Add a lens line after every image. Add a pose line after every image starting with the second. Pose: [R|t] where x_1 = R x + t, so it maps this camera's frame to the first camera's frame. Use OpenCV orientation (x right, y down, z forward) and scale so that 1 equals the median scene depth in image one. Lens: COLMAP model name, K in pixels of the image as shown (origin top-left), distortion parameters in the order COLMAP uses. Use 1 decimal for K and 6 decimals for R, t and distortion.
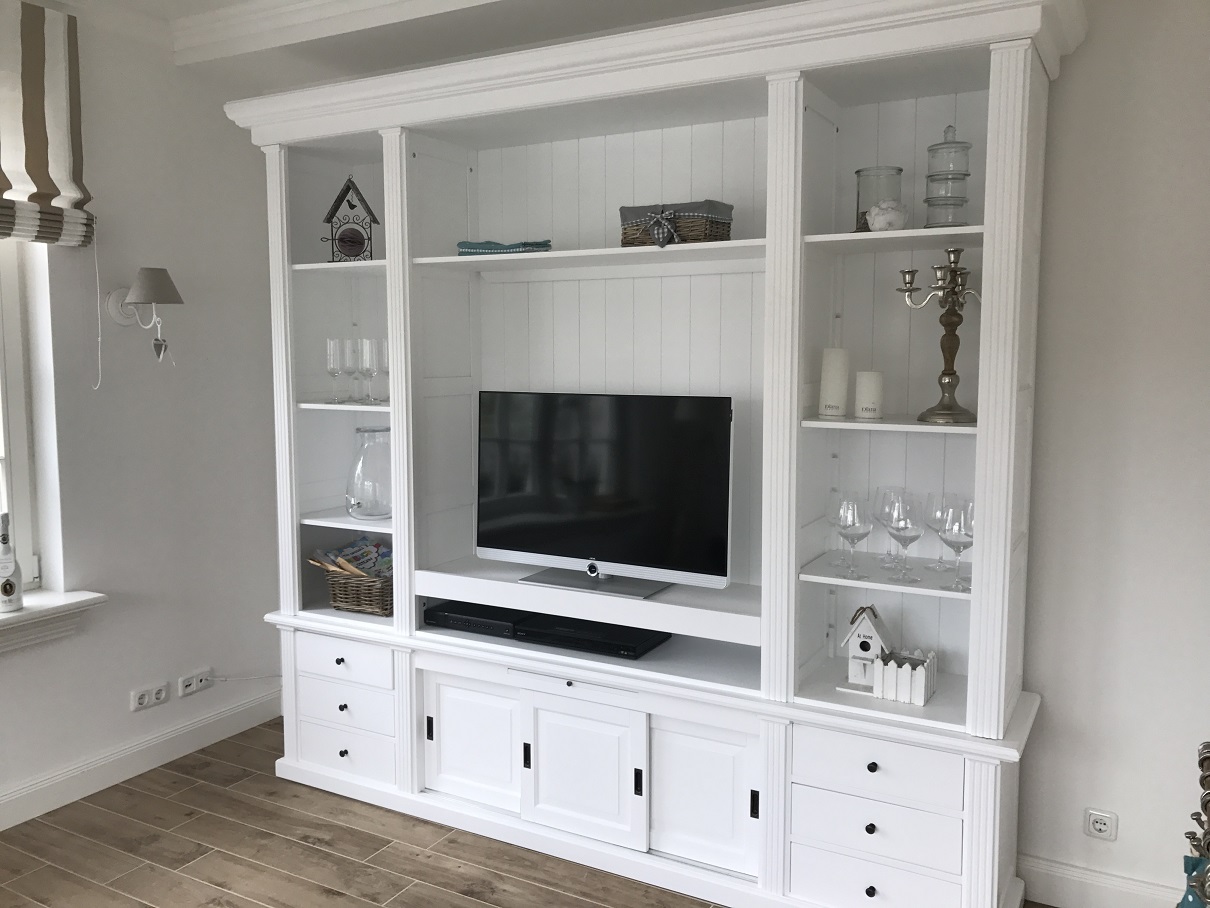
lens RADIAL K [[1012.4, 0, 566.4], [0, 1012.4, 448.4], [0, 0, 1]] dist [0.013772, 0.001457]
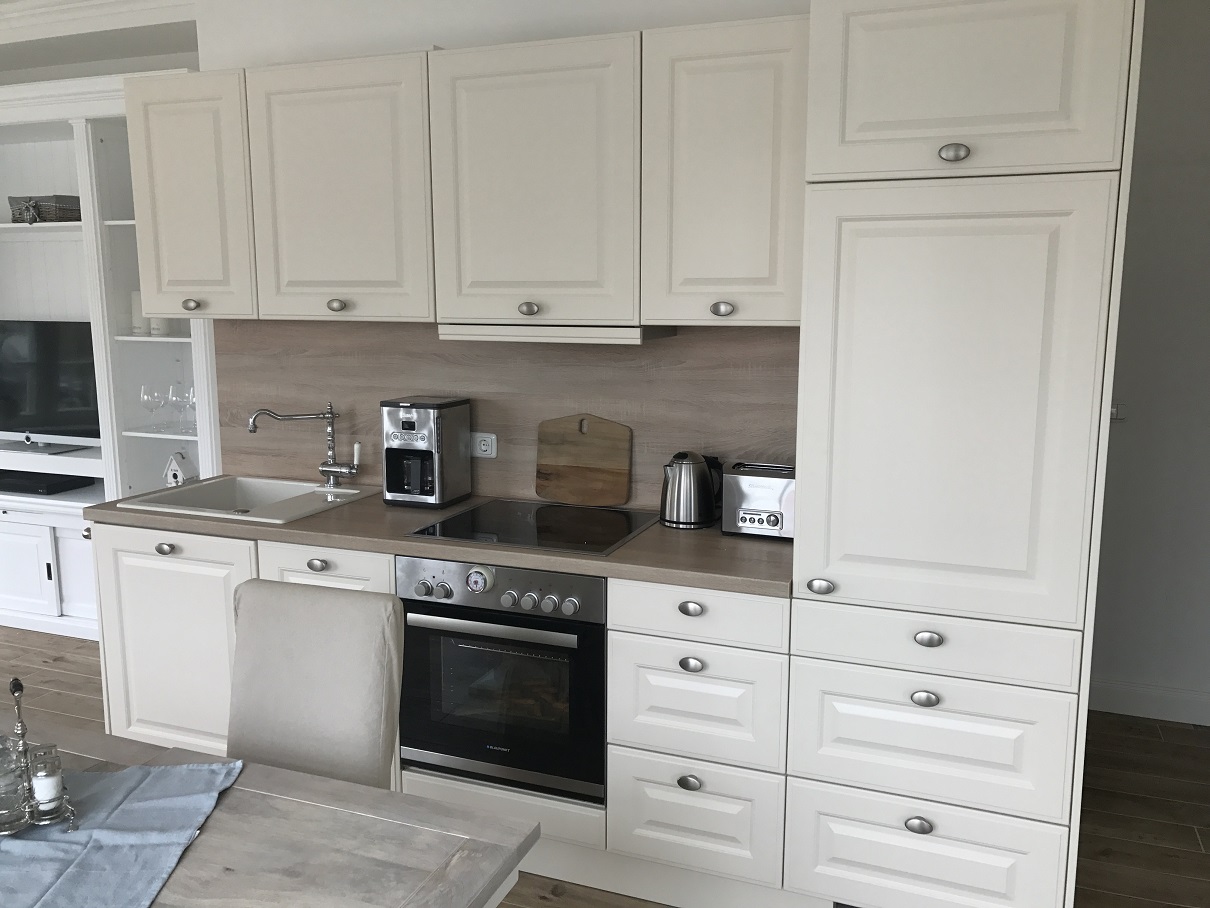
lens RADIAL K [[999.6, 0, 610.2], [0, 999.6, 449.9], [0, 0, 1]] dist [0.013153, 0.004138]
pose [[0.985799, -0.021199, 0.166588, 0.708098], [0.010881, 0.997979, 0.062612, 0.059568], [-0.167578, -0.059910, 0.984037, -0.687757]]
